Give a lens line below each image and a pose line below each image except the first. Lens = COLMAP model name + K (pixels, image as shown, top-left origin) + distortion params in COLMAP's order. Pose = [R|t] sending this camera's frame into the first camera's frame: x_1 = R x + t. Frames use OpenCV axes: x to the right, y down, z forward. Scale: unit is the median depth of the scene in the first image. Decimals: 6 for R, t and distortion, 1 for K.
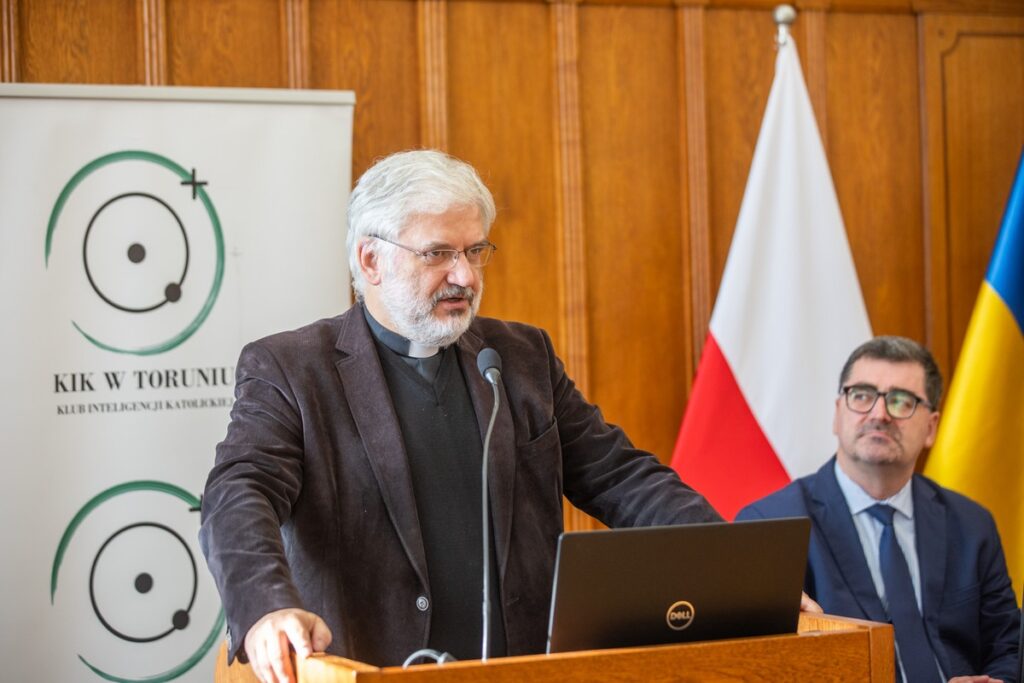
lens RADIAL K [[2304.4, 0, 495.4], [0, 2304.4, 342.0], [0, 0, 1]] dist [0.004778, 0.000000]
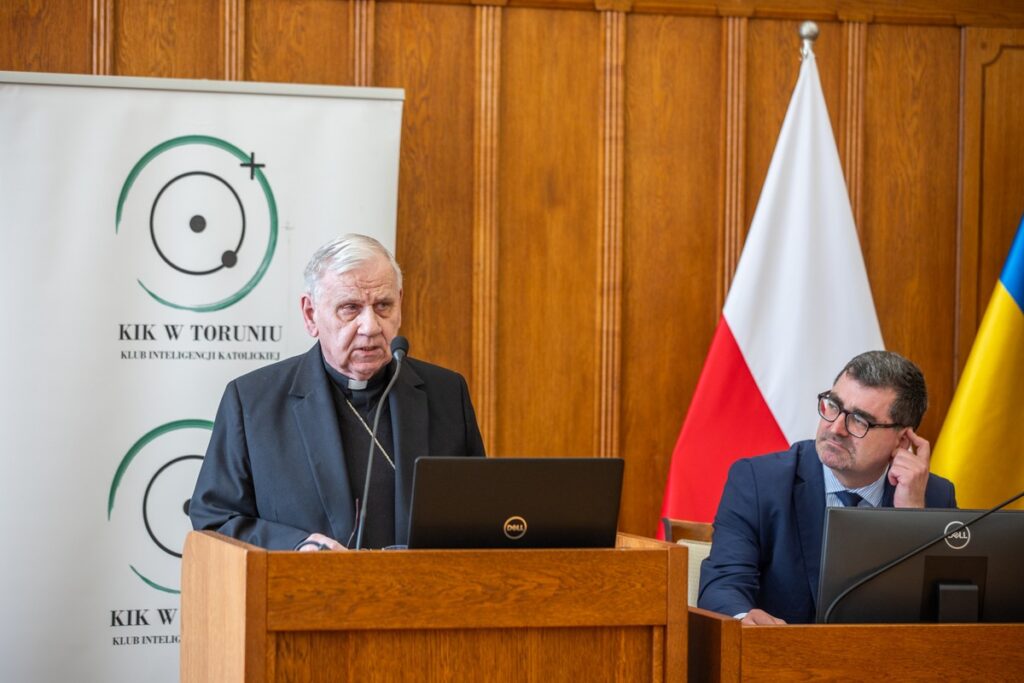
lens RADIAL K [[2945.6, 0, 603.4], [0, 2945.6, 310.9], [0, 0, 1]] dist [0.276301, 0.000000]
pose [[0.991042, 0.045982, -0.125387, 0.237624], [-0.046464, 0.998920, -0.000920, -0.002707], [0.125209, 0.006738, 0.992107, -0.458441]]
